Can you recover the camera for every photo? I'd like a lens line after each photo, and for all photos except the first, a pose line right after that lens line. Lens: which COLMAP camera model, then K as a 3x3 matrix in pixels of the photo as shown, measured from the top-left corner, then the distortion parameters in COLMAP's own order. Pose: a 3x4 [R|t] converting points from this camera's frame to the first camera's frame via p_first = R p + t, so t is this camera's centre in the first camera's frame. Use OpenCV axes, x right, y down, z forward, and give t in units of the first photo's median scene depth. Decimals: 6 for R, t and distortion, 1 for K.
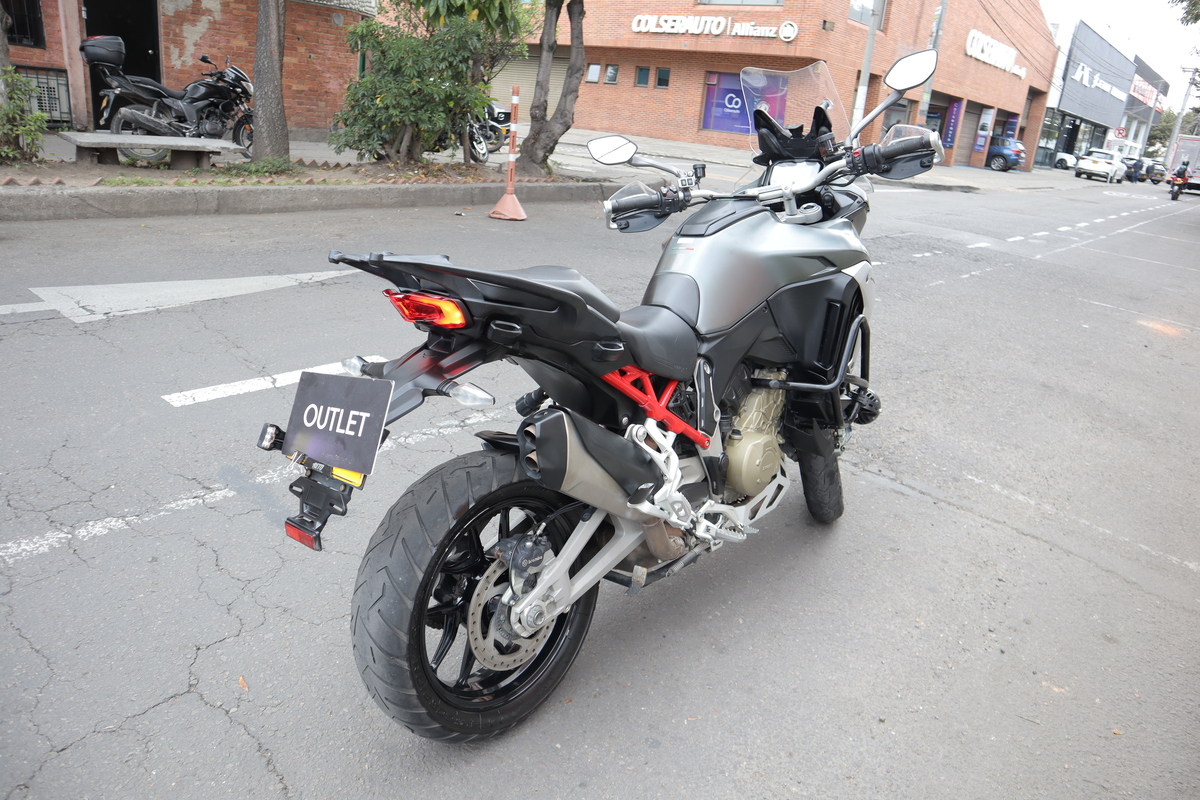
lens RADIAL K [[819.0, 0, 600.6], [0, 819.0, 403.6], [0, 0, 1]] dist [-0.059566, 0.009833]
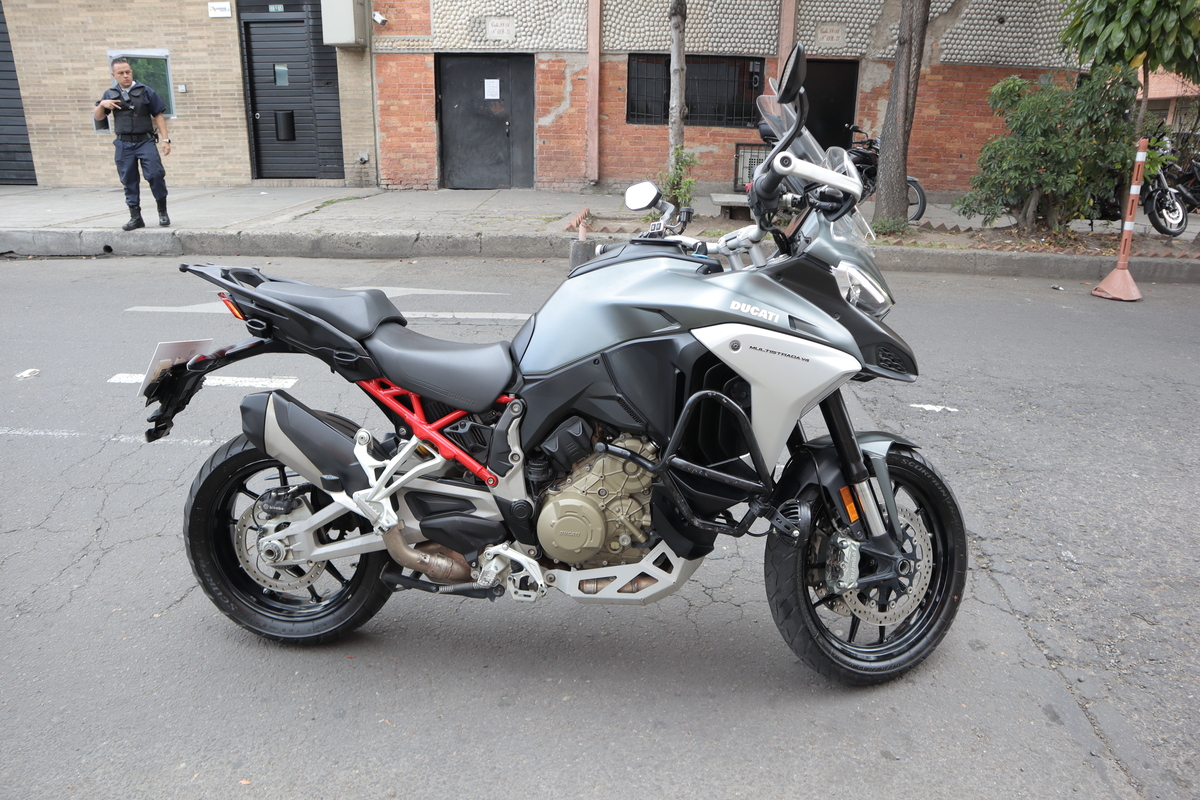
lens RADIAL K [[819.0, 0, 600.9], [0, 819.0, 400.5], [0, 0, 1]] dist [-0.059566, 0.009833]
pose [[0.593266, 0.179079, -0.784835, 0.231938], [-0.245624, 0.968720, 0.035366, -0.027451], [0.766618, 0.171793, 0.618695, 0.118776]]
